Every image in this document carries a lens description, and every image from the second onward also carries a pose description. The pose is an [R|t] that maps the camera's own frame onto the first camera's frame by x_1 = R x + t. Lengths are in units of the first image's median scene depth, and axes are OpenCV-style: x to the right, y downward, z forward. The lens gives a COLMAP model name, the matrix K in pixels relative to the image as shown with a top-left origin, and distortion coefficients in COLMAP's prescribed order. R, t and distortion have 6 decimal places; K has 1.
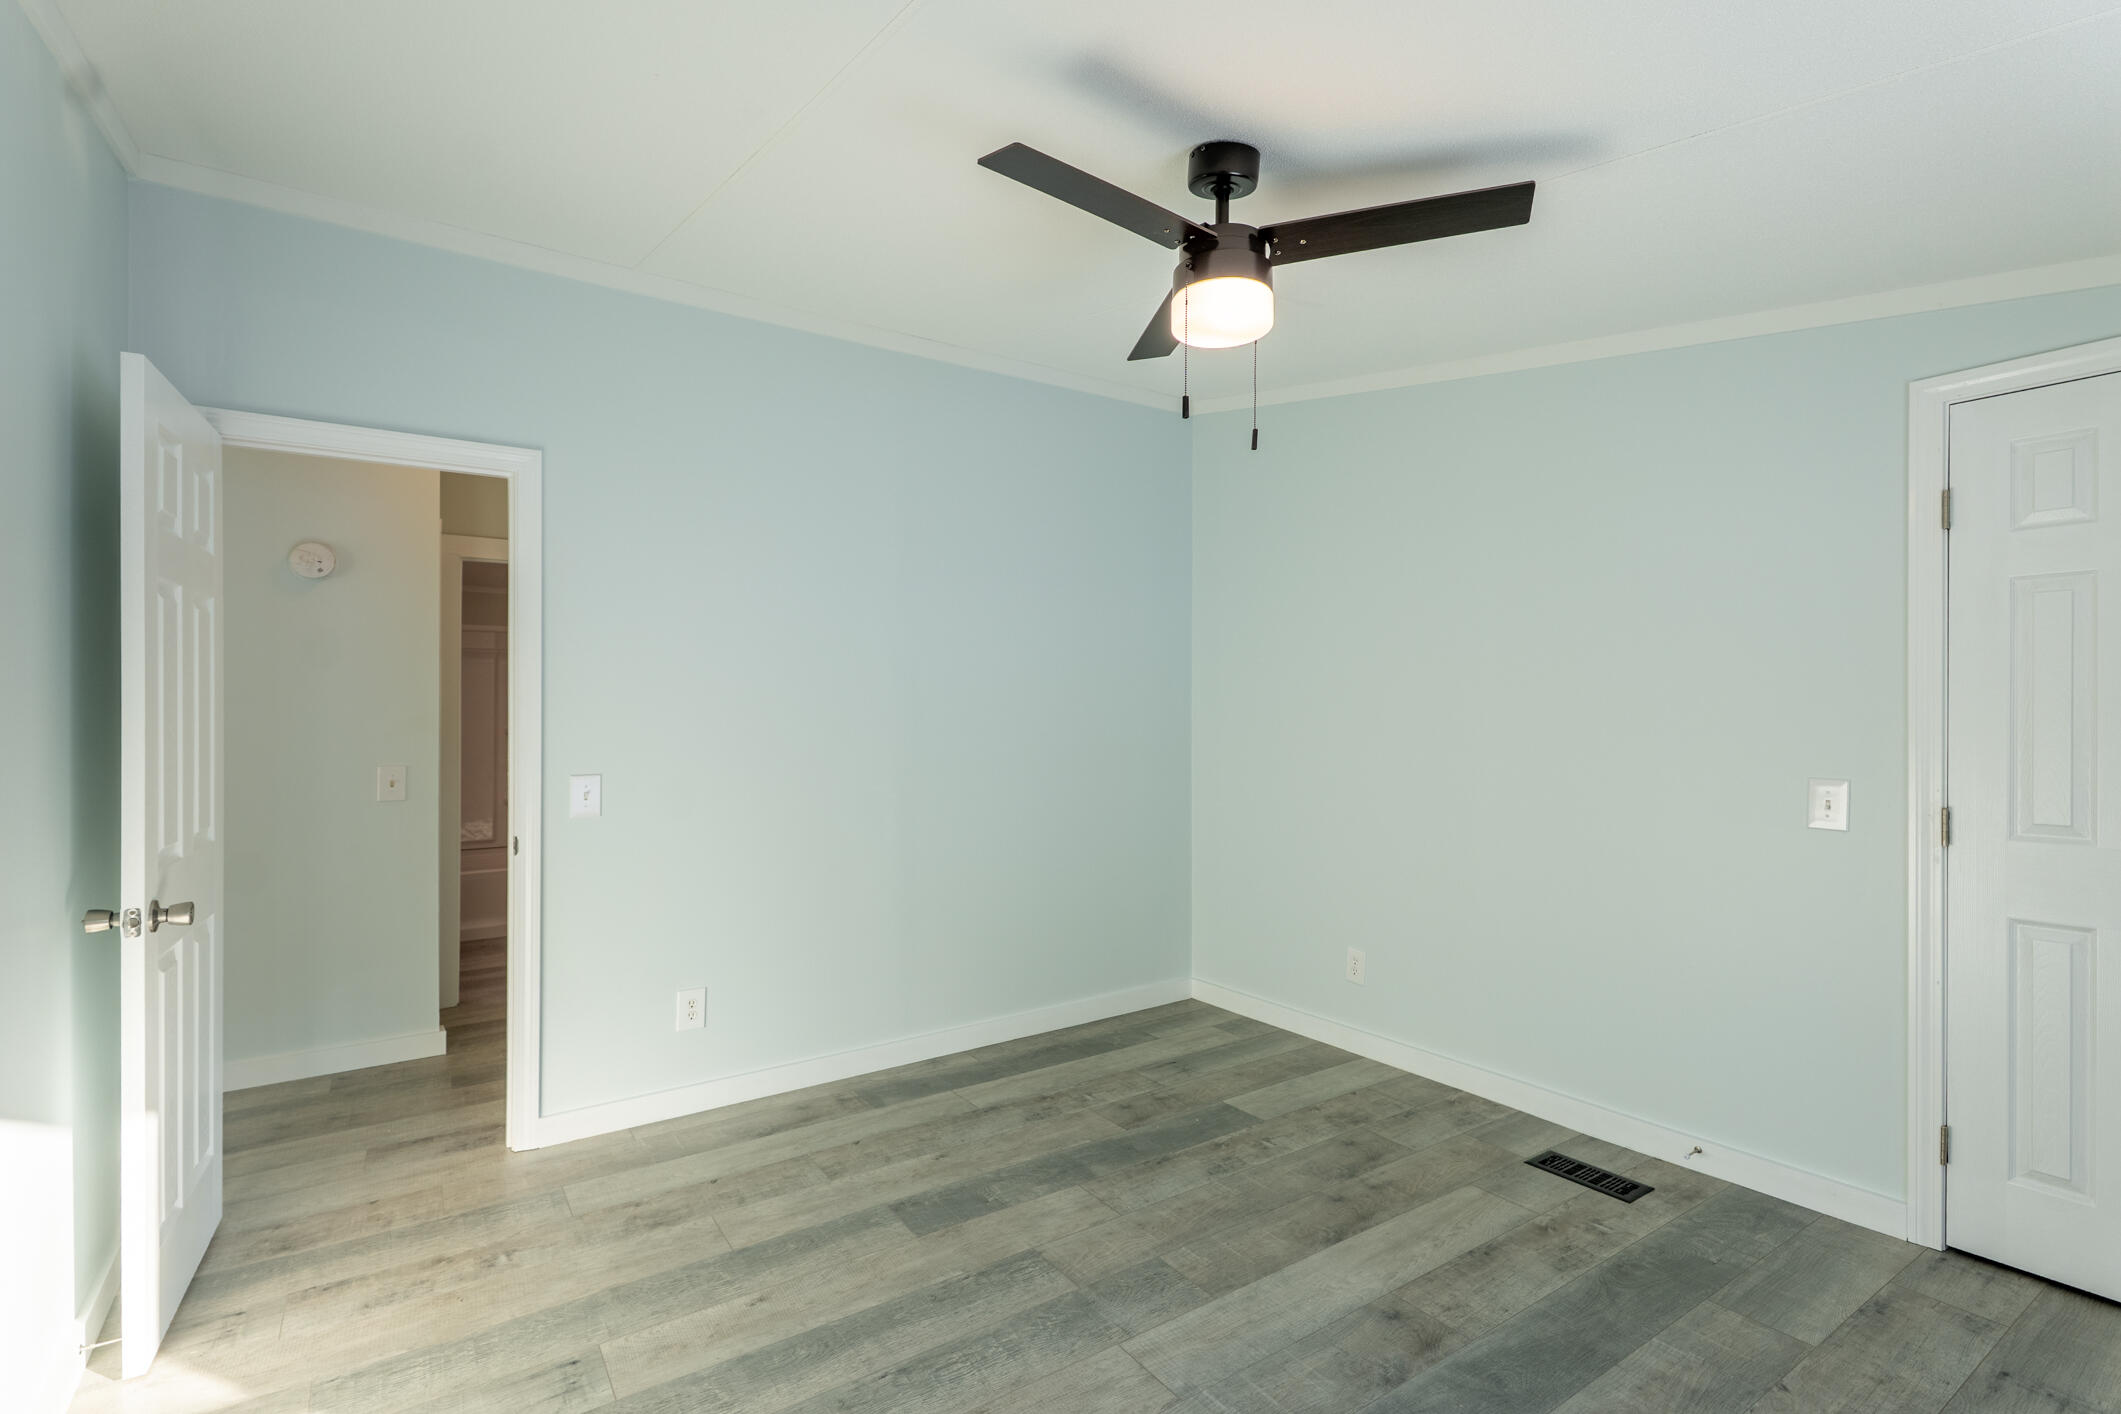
lens RADIAL K [[981.4, 0, 1062.9], [0, 981.4, 708.5], [0, 0, 1]] dist [0.004632, 0.001320]
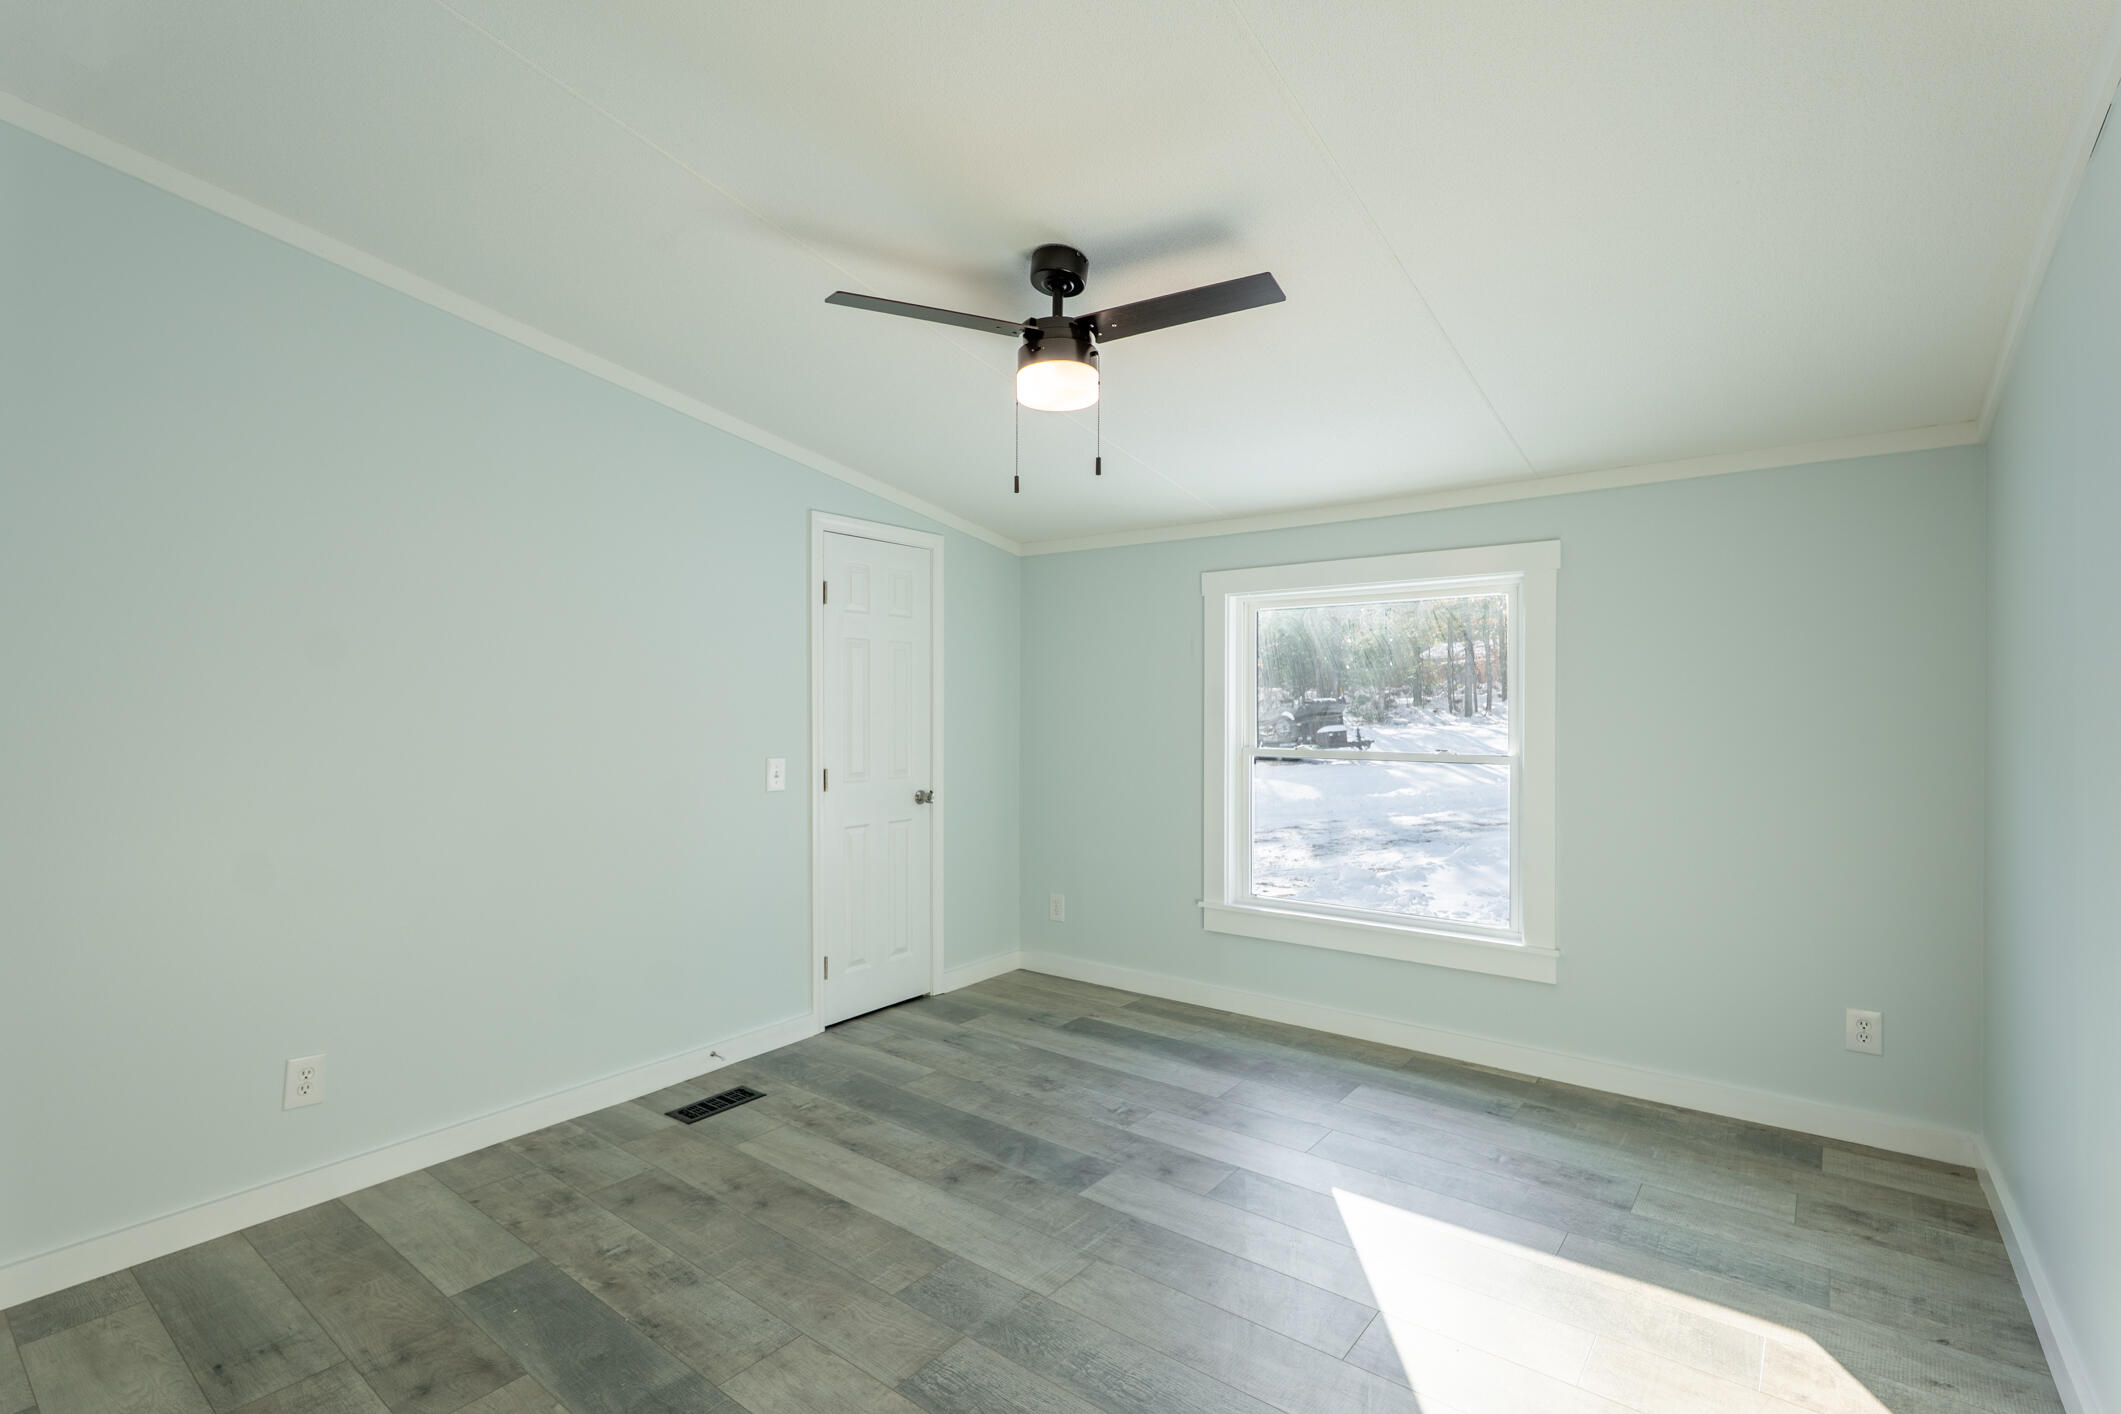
lens RADIAL K [[981.4, 0, 1058.8], [0, 981.4, 704.5], [0, 0, 1]] dist [0.004632, 0.001320]
pose [[-0.306355, 0.012183, 0.951839, -0.705909], [0.000377, 0.999920, -0.012677, 0.009608], [-0.951917, -0.003524, -0.306335, 0.952290]]
